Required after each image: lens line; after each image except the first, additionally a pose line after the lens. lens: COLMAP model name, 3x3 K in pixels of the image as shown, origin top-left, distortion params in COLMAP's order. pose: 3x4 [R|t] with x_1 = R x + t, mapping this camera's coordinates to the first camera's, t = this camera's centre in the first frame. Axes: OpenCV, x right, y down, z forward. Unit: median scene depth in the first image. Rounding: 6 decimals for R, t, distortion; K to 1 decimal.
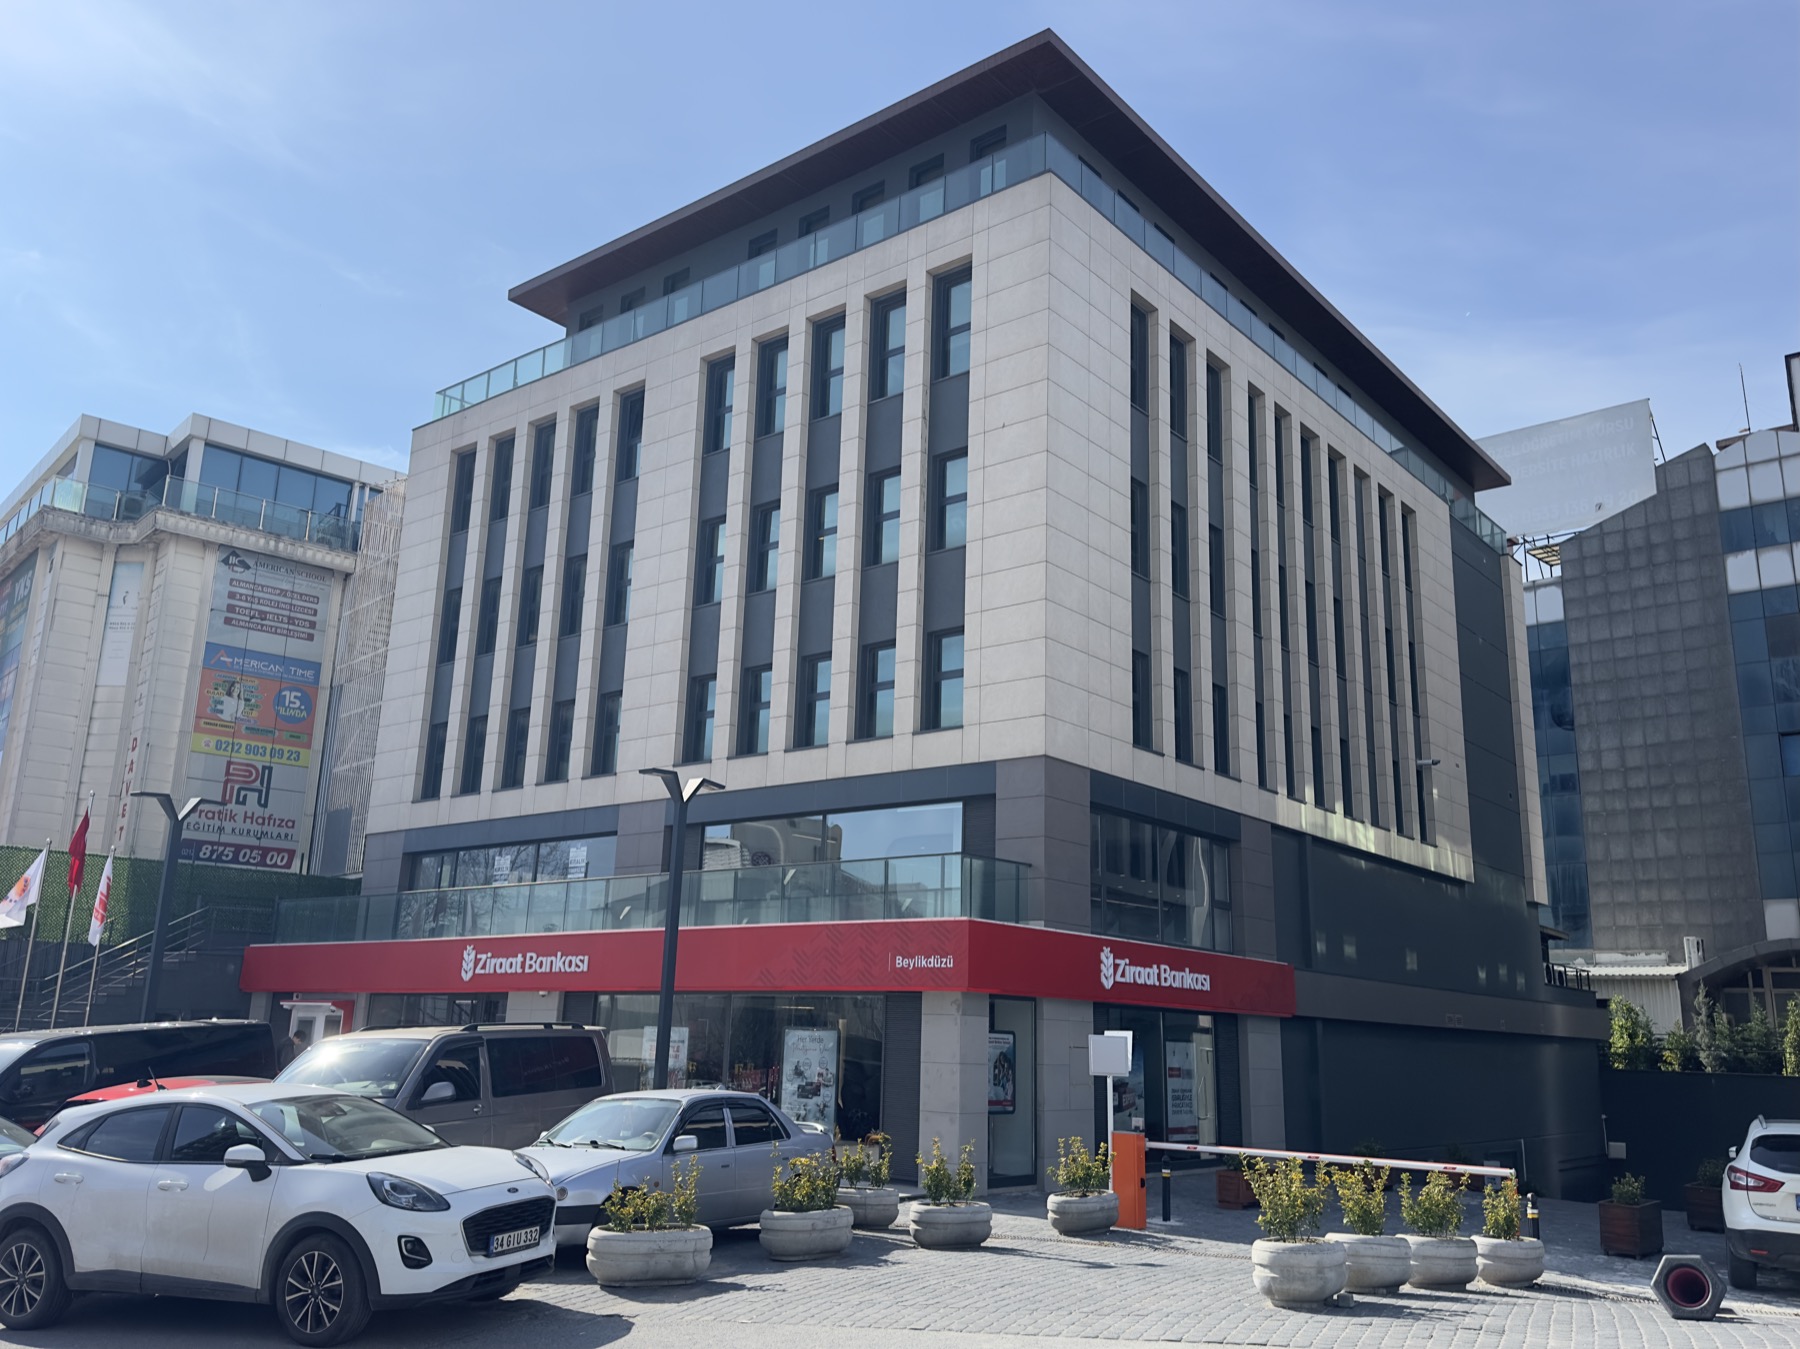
lens RADIAL K [[1467.0, 0, 900.0], [0, 1467.0, 674.5], [0, 0, 1]] dist [0.089104, -0.135200]
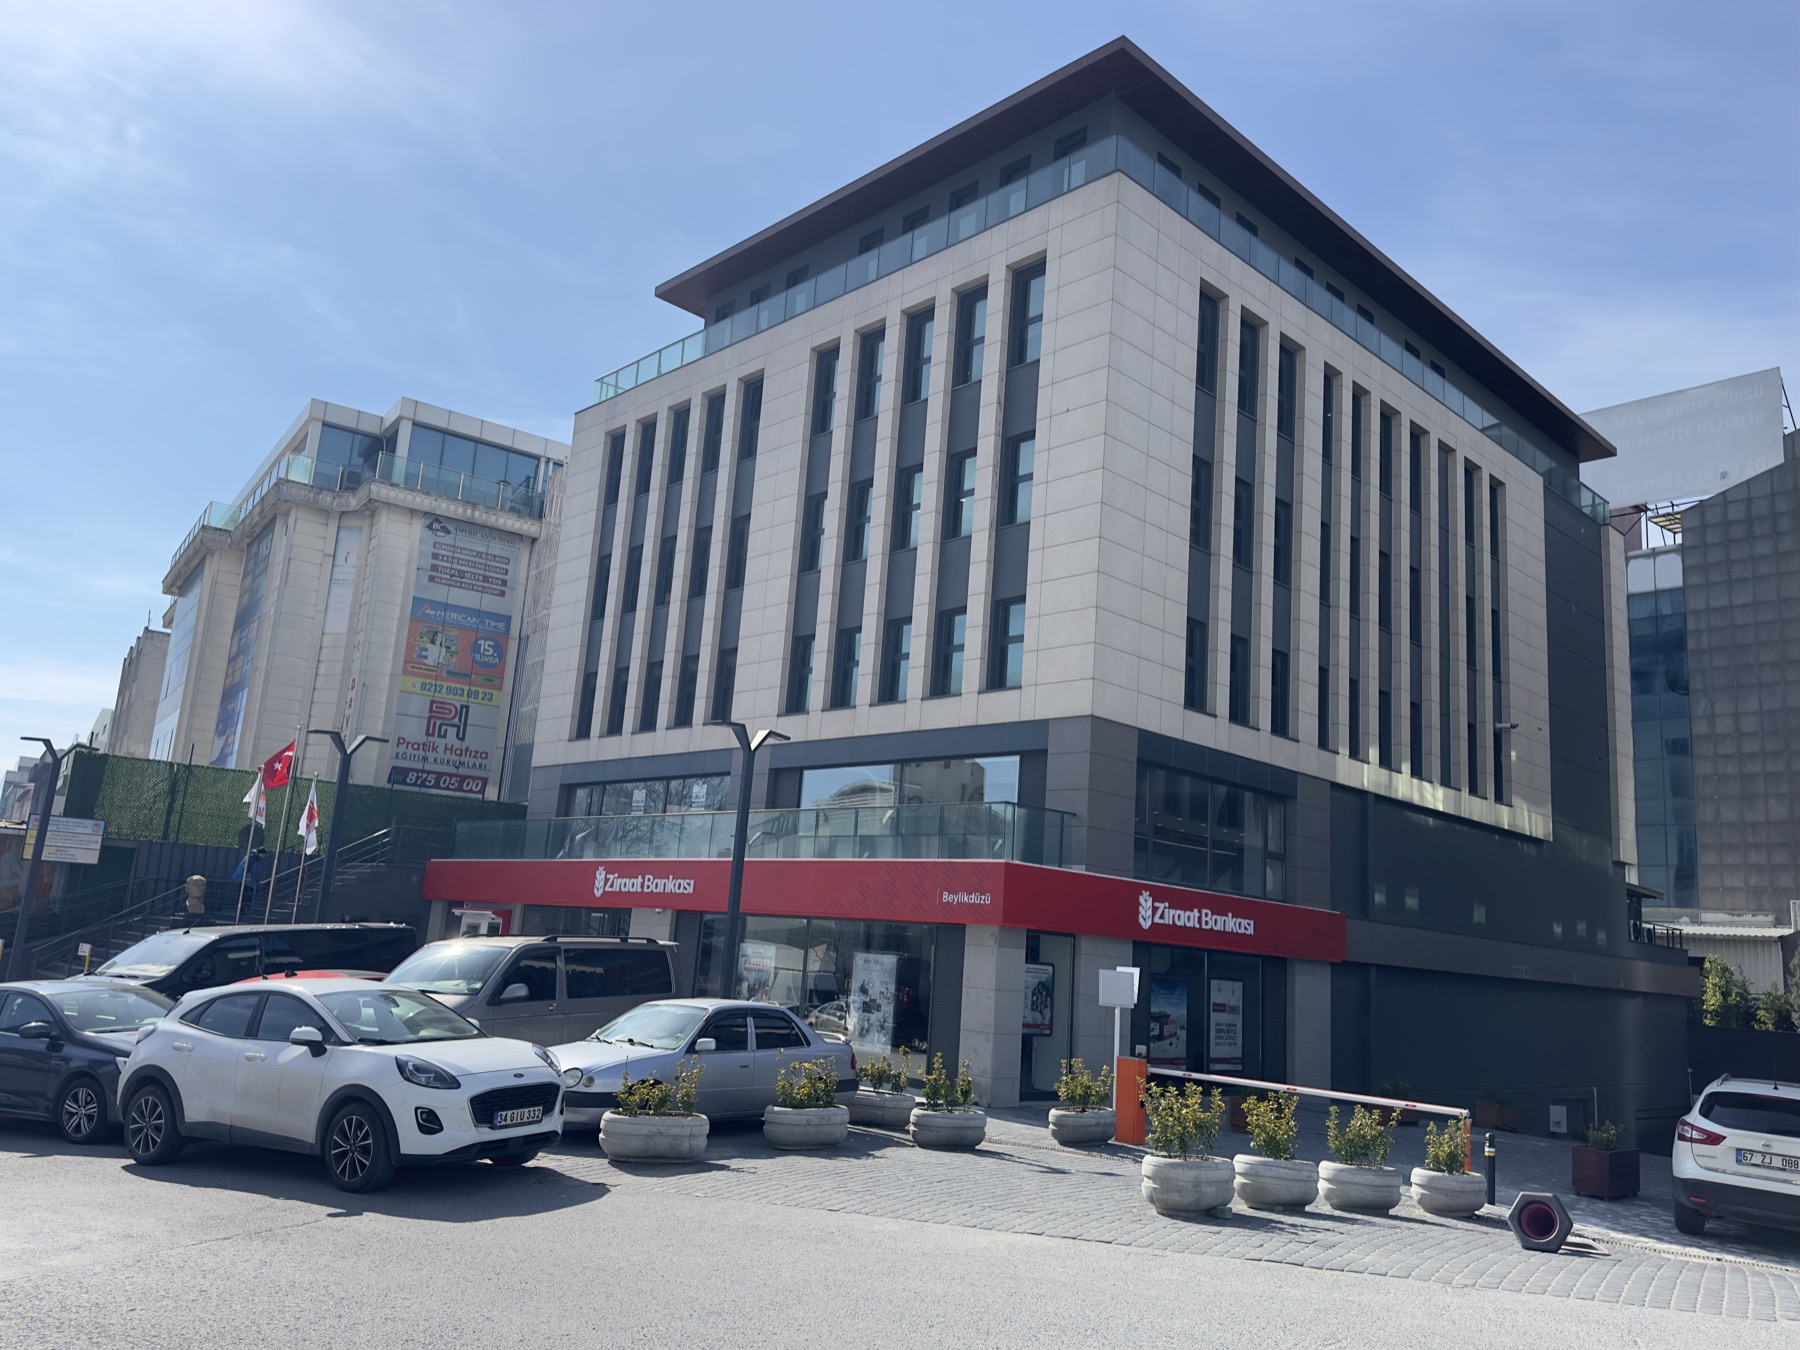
lens RADIAL K [[1358.0, 0, 889.6], [0, 1358.0, 679.4], [0, 0, 1]] dist [0.105549, -0.165137]
pose [[0.991452, 0.017983, -0.129224, 0.062527], [-0.012953, 0.999129, 0.039662, -0.007637], [0.129825, -0.037649, 0.990822, -0.018992]]
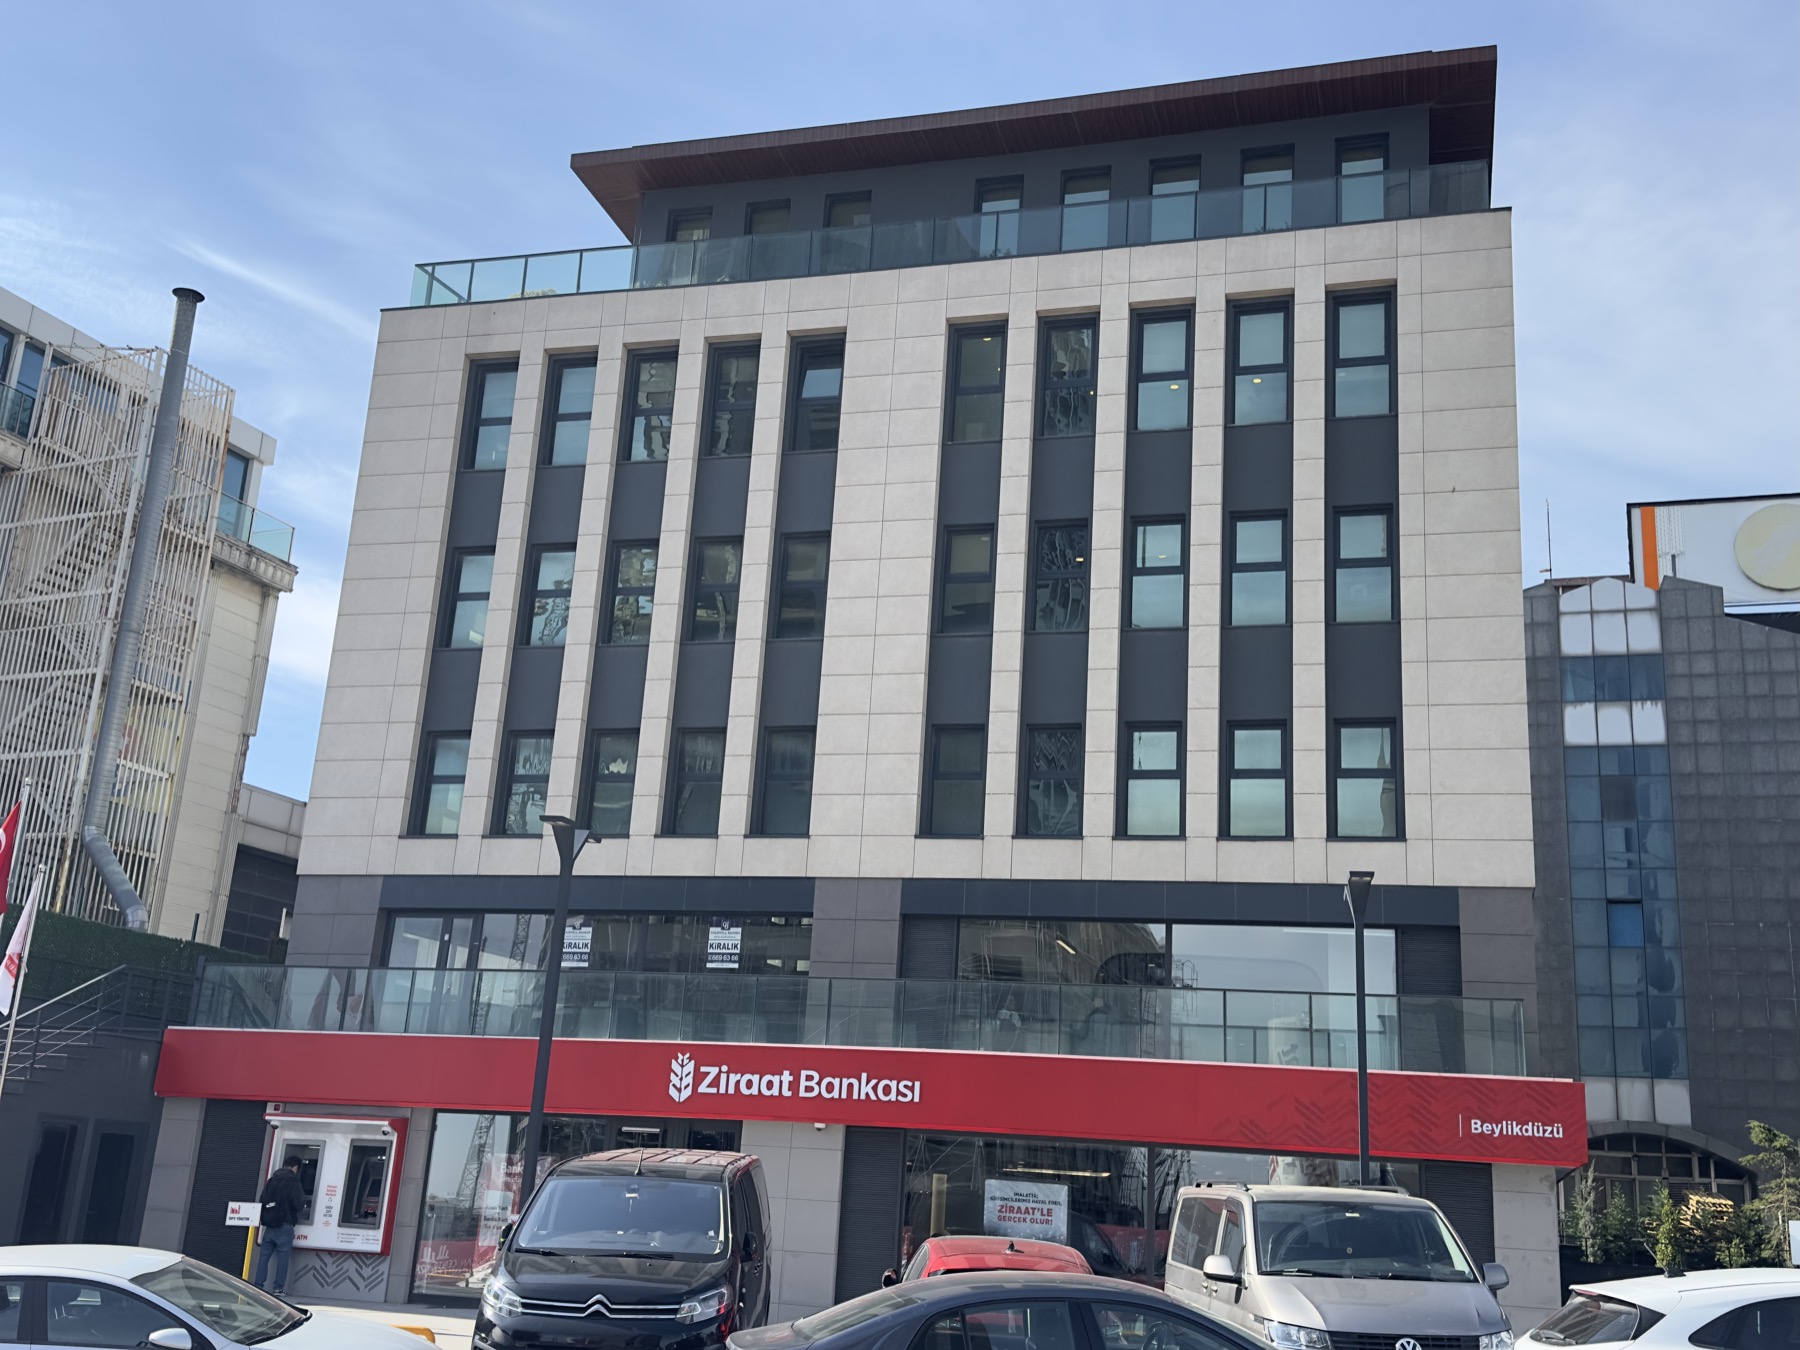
lens RADIAL K [[1859.8, 0, 868.3], [0, 1859.8, 677.3], [0, 0, 1]] dist [0.218568, -0.549939]
pose [[0.923474, 0.136242, 0.358656, -0.524969], [-0.128332, 0.990669, -0.045892, 0.026313], [-0.361562, -0.003647, 0.932341, 0.087902]]
